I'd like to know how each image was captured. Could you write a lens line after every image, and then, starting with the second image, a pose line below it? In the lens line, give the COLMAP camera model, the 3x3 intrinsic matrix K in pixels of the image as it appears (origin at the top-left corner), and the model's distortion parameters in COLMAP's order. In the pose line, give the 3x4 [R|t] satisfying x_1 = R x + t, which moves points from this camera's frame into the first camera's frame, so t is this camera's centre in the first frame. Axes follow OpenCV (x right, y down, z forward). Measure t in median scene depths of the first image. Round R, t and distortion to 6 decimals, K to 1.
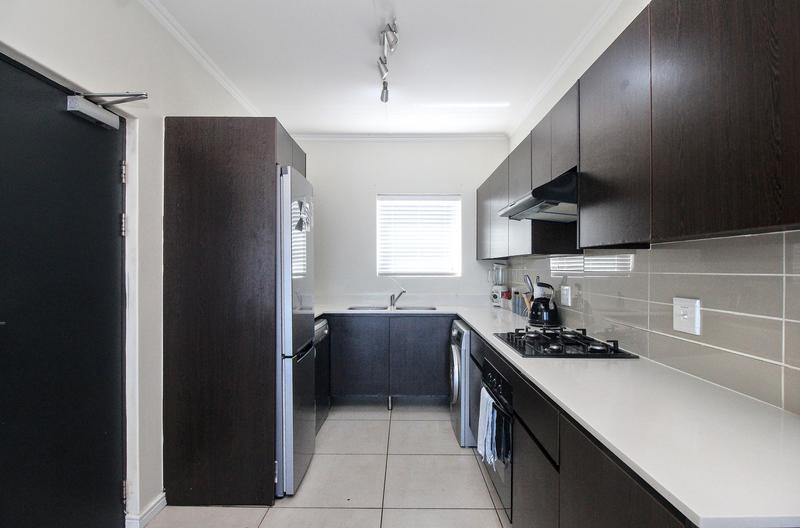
lens RADIAL K [[376.1, 0, 400.0], [0, 376.1, 264.0], [0, 0, 1]] dist [-0.000509, -0.000037]
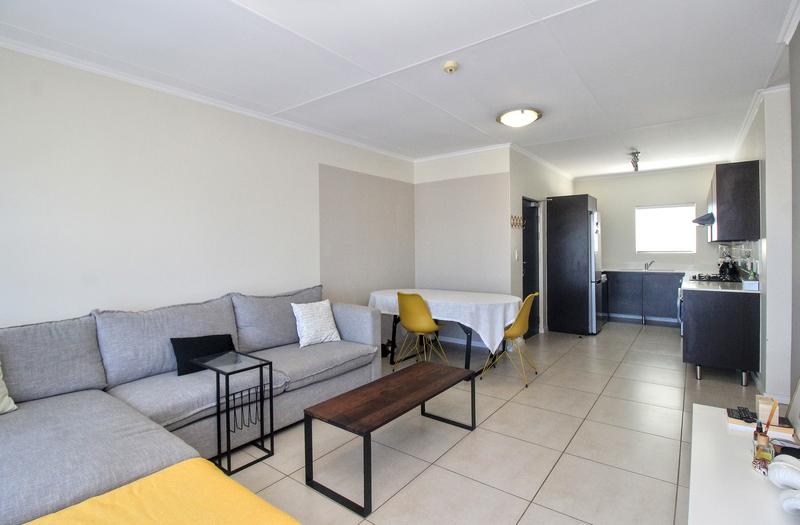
lens RADIAL K [[389.1, 0, 399.4], [0, 389.1, 250.0], [0, 0, 1]] dist [-0.000483, -0.000035]
pose [[0.797920, -0.006922, -0.602723, 0.188122], [0.017725, 0.999771, 0.011985, -0.027674], [0.602502, -0.020246, 0.797860, -1.403269]]
